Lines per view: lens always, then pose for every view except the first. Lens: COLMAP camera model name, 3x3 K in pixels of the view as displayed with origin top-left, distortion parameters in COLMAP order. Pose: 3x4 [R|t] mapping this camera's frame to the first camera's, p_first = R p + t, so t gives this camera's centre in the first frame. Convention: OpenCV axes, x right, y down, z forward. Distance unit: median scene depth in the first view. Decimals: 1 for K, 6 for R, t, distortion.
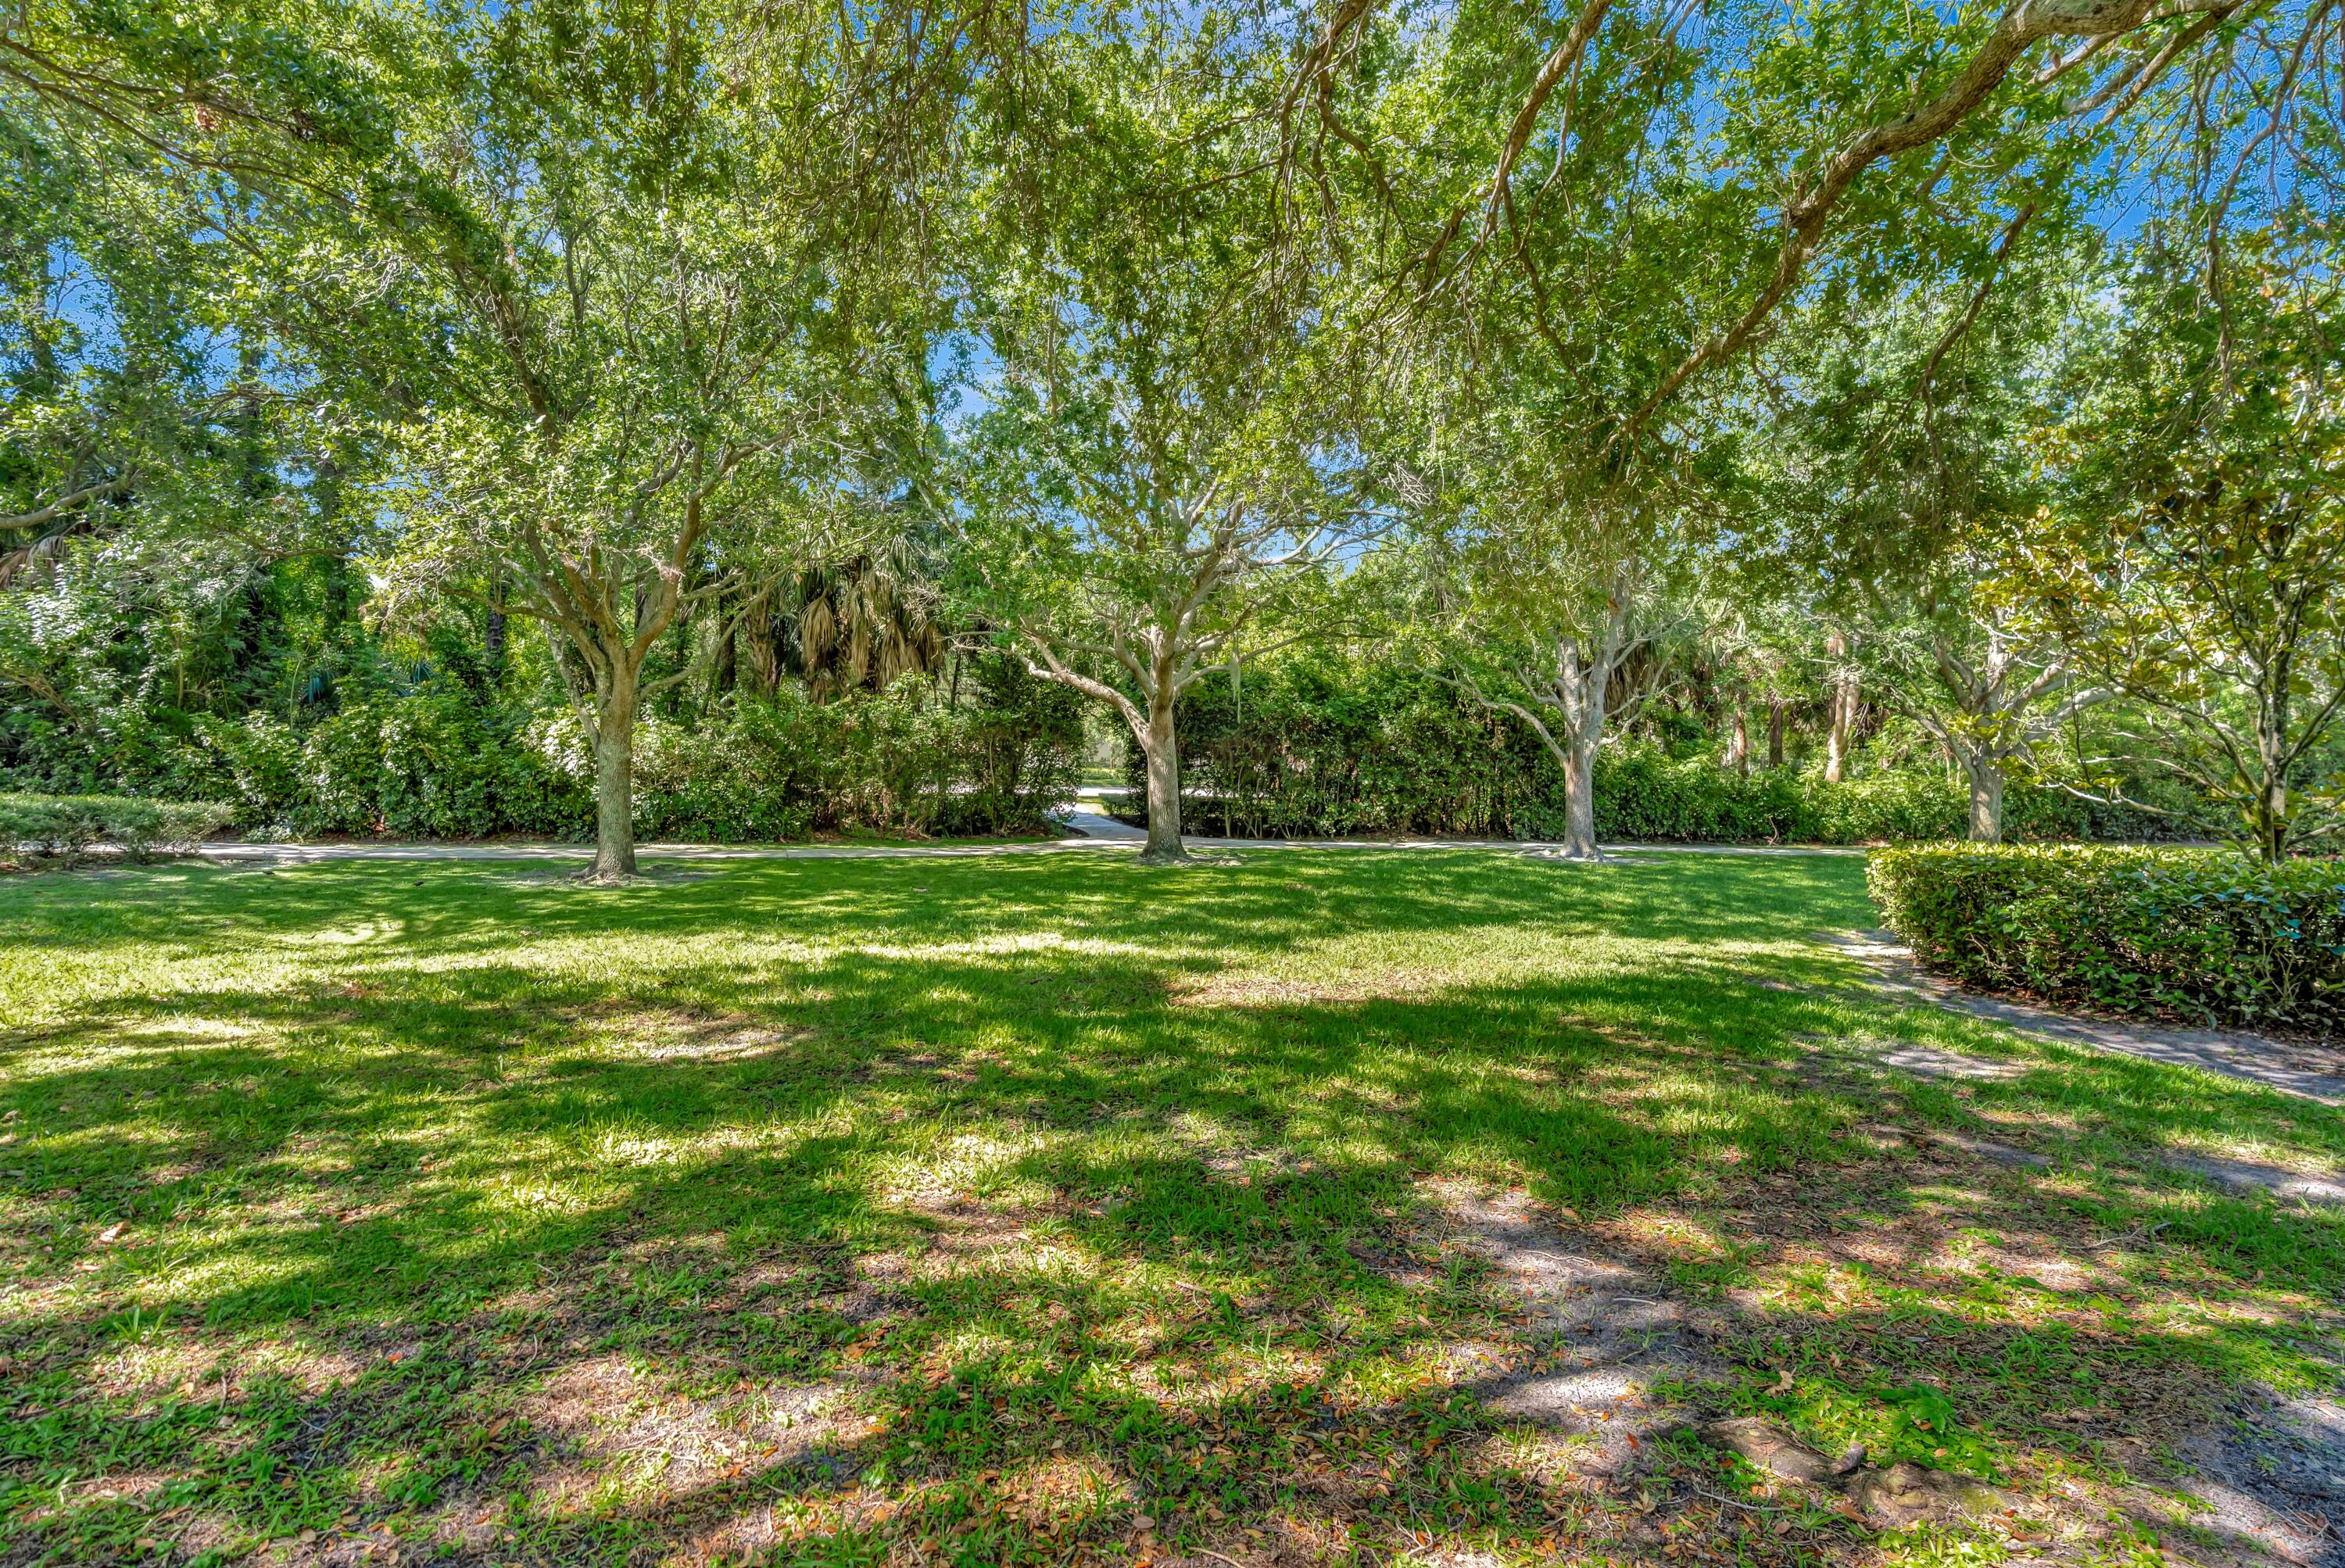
lens RADIAL K [[1075.9, 0, 1175.2], [0, 1075.9, 793.2], [0, 0, 1]] dist [-0.001650, 0.000584]
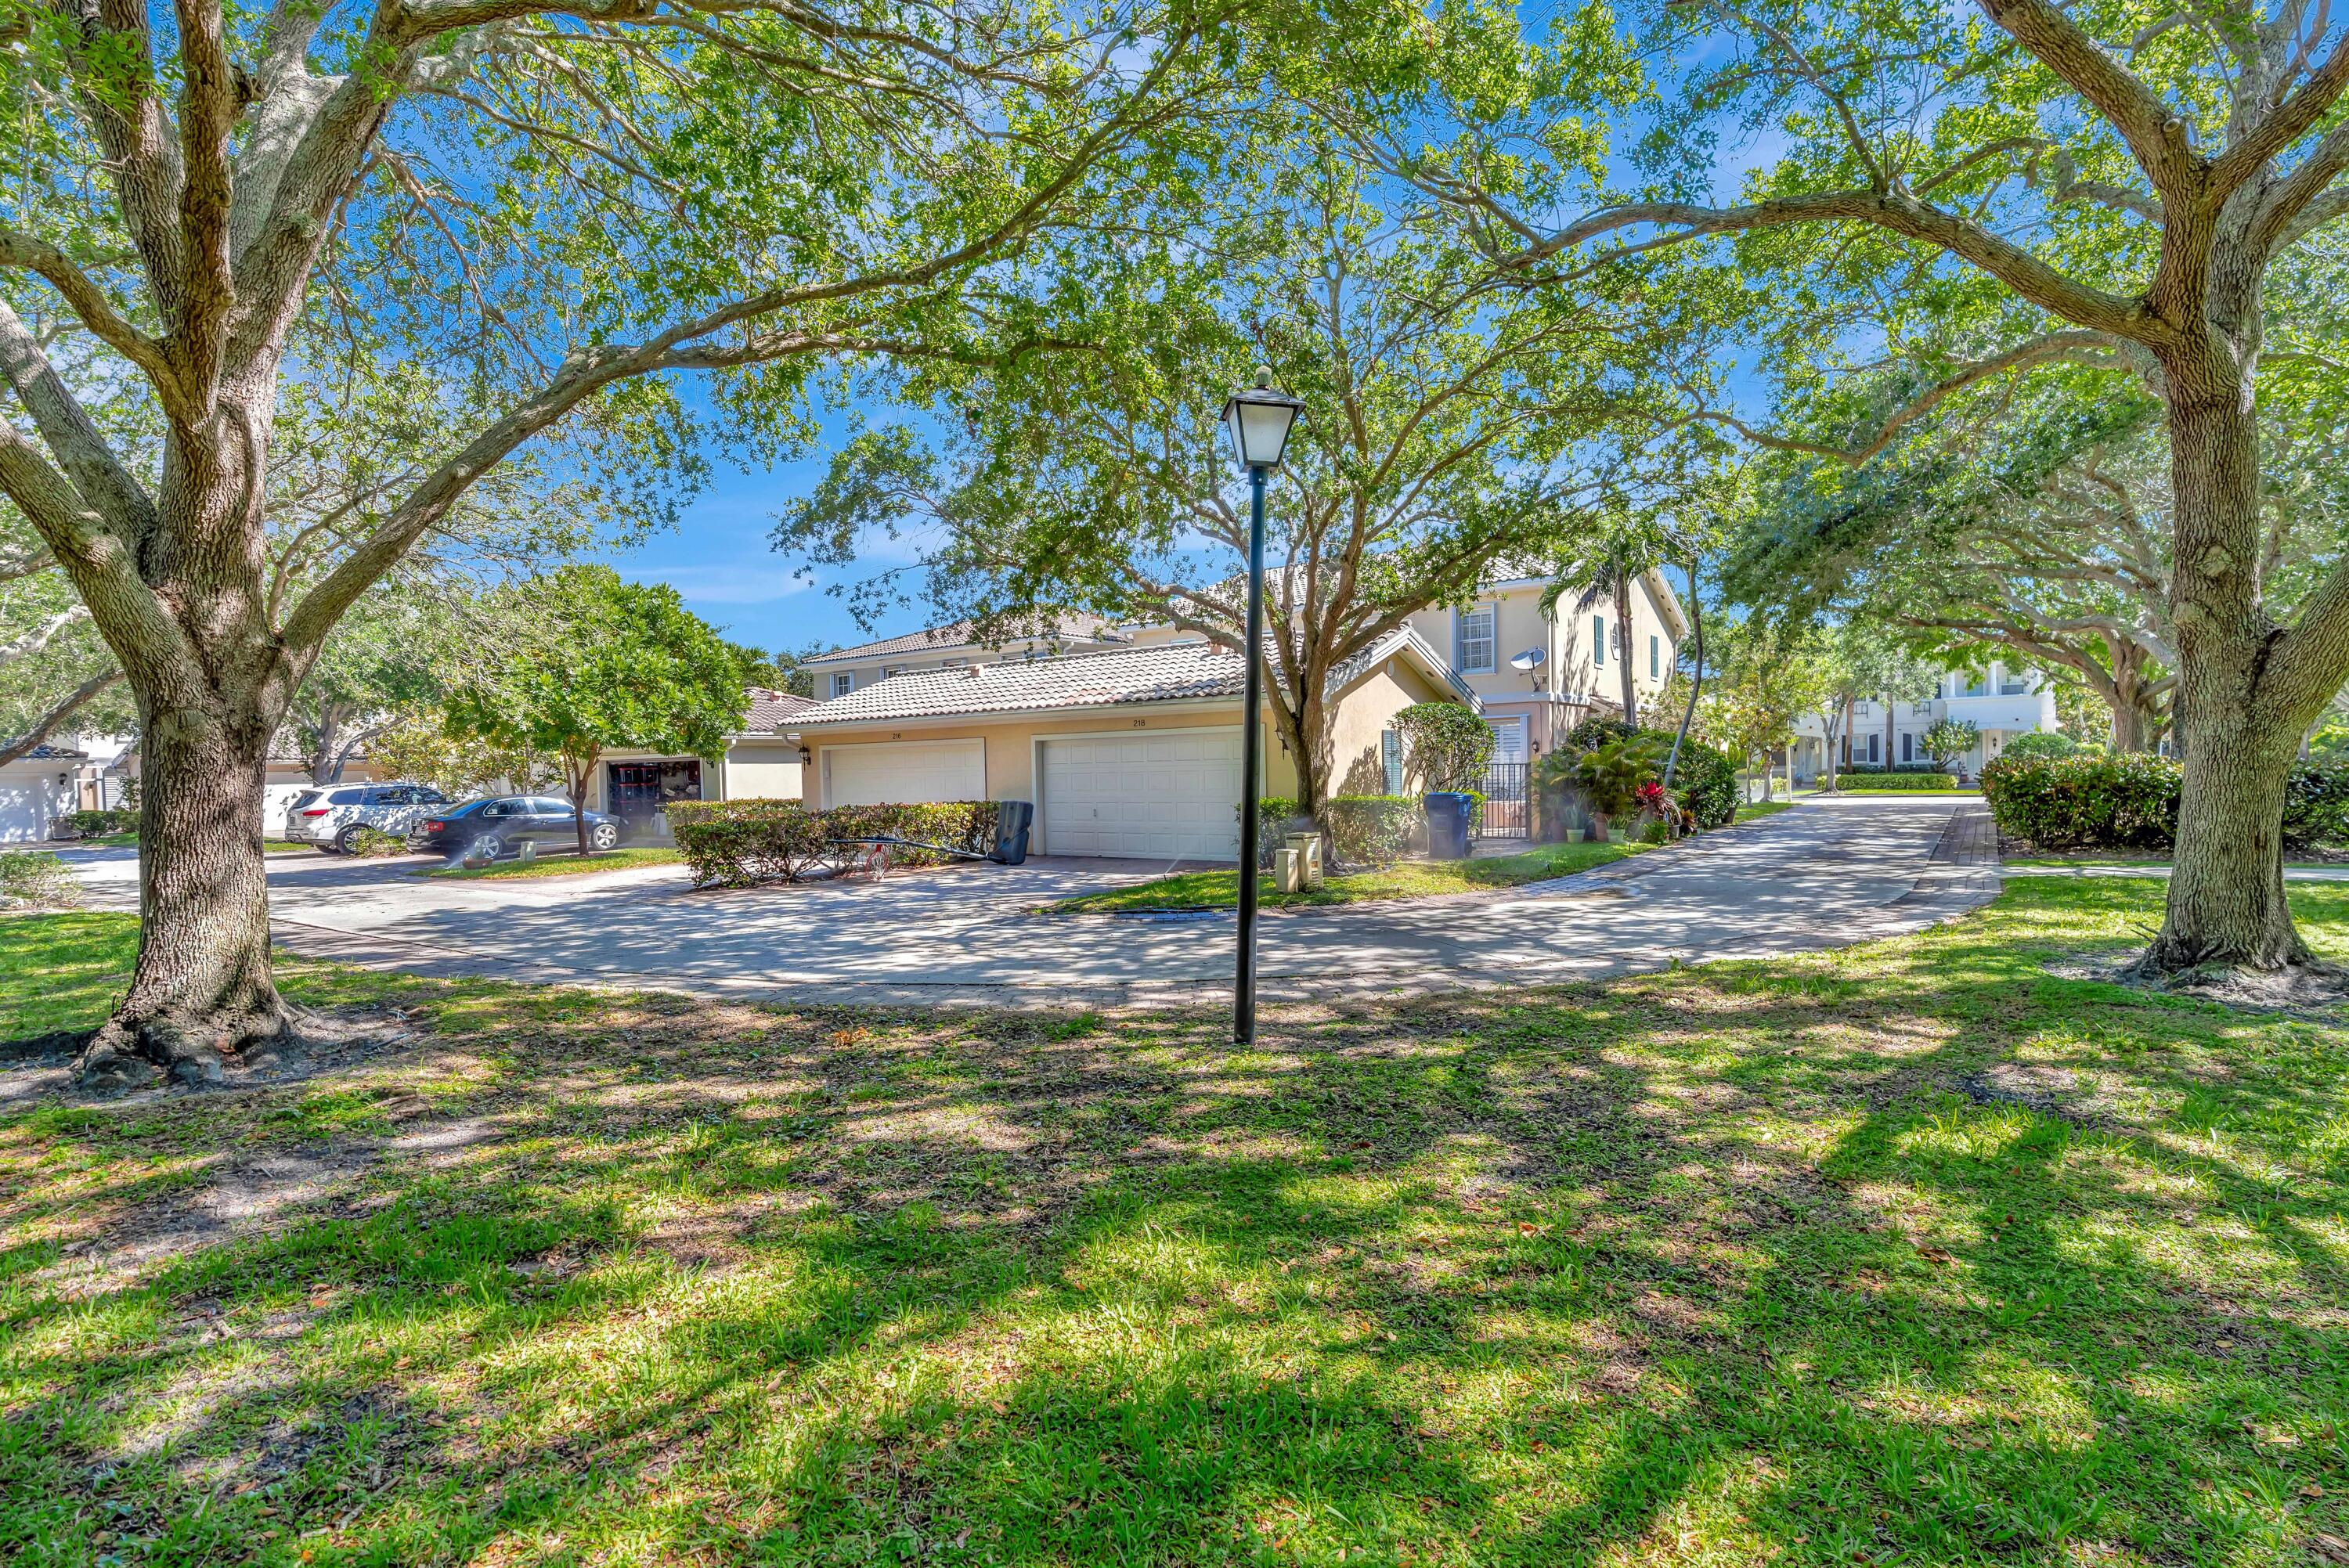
lens RADIAL K [[1077.6, 0, 1177.2], [0, 1077.6, 793.3], [0, 0, 1]] dist [-0.001650, 0.000584]
pose [[-0.995162, -0.002961, 0.098198, -0.770850], [0.001935, 0.998761, 0.049722, -0.057491], [-0.098224, 0.049672, -0.993924, 2.069783]]
